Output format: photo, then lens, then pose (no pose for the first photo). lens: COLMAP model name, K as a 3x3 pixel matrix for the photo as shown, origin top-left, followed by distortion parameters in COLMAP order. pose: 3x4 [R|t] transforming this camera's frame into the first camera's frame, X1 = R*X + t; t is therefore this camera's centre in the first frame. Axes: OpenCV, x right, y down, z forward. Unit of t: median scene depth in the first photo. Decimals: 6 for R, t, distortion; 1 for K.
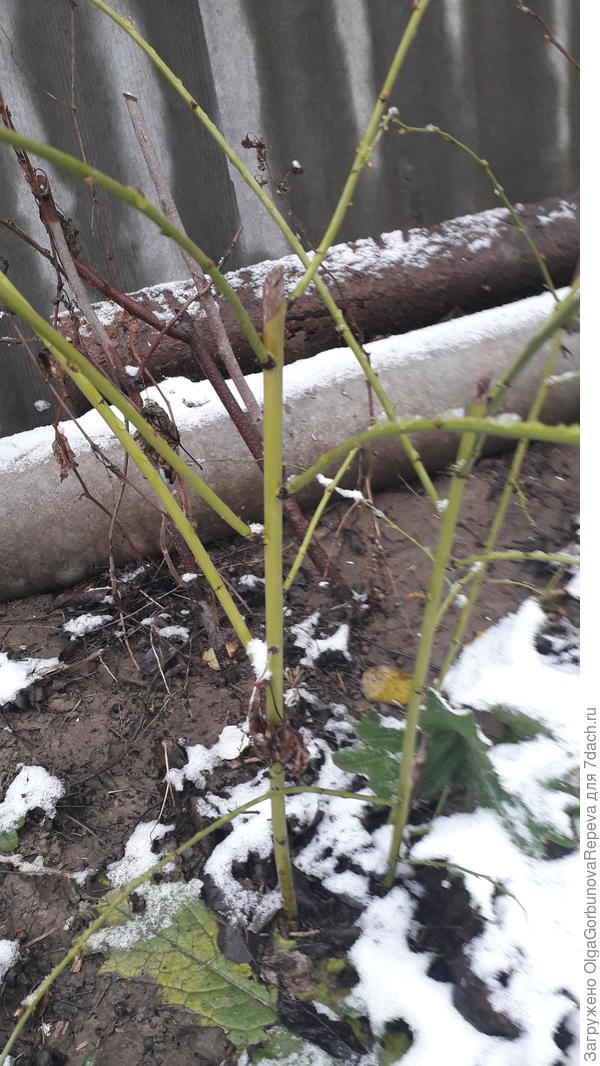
lens RADIAL K [[865.3, 0, 269.7], [0, 865.3, 517.7], [0, 0, 1]] dist [-0.014739, -0.015452]
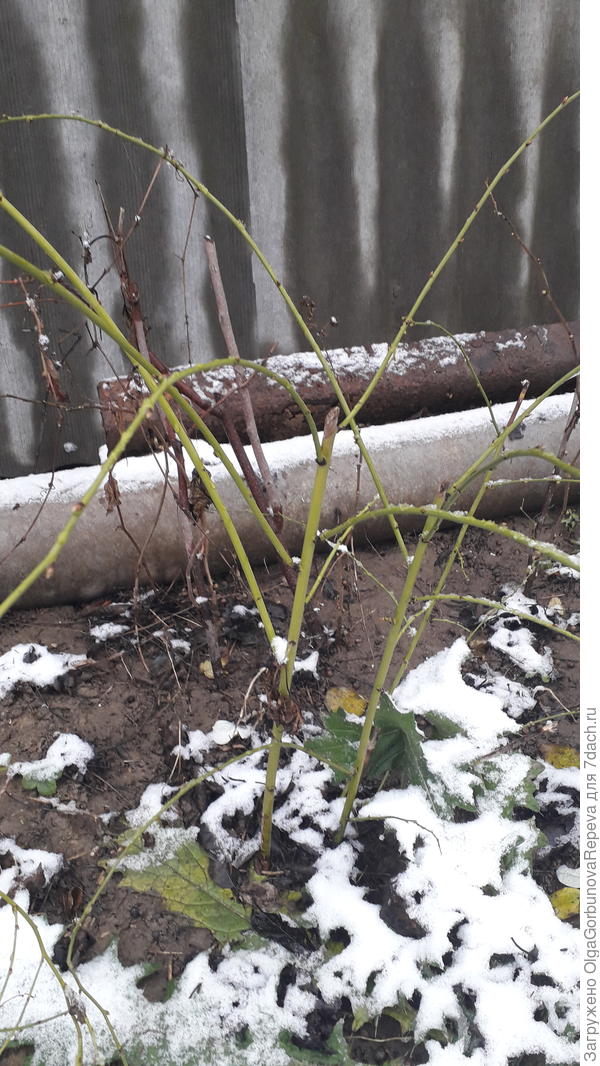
lens RADIAL K [[865.3, 0, 302.1], [0, 865.3, 535.0], [0, 0, 1]] dist [-0.014739, -0.015452]
pose [[0.989472, 0.107589, 0.096802, -0.083650], [-0.103135, 0.993414, -0.049910, 0.022817], [-0.101534, 0.039401, 0.994051, -0.294278]]
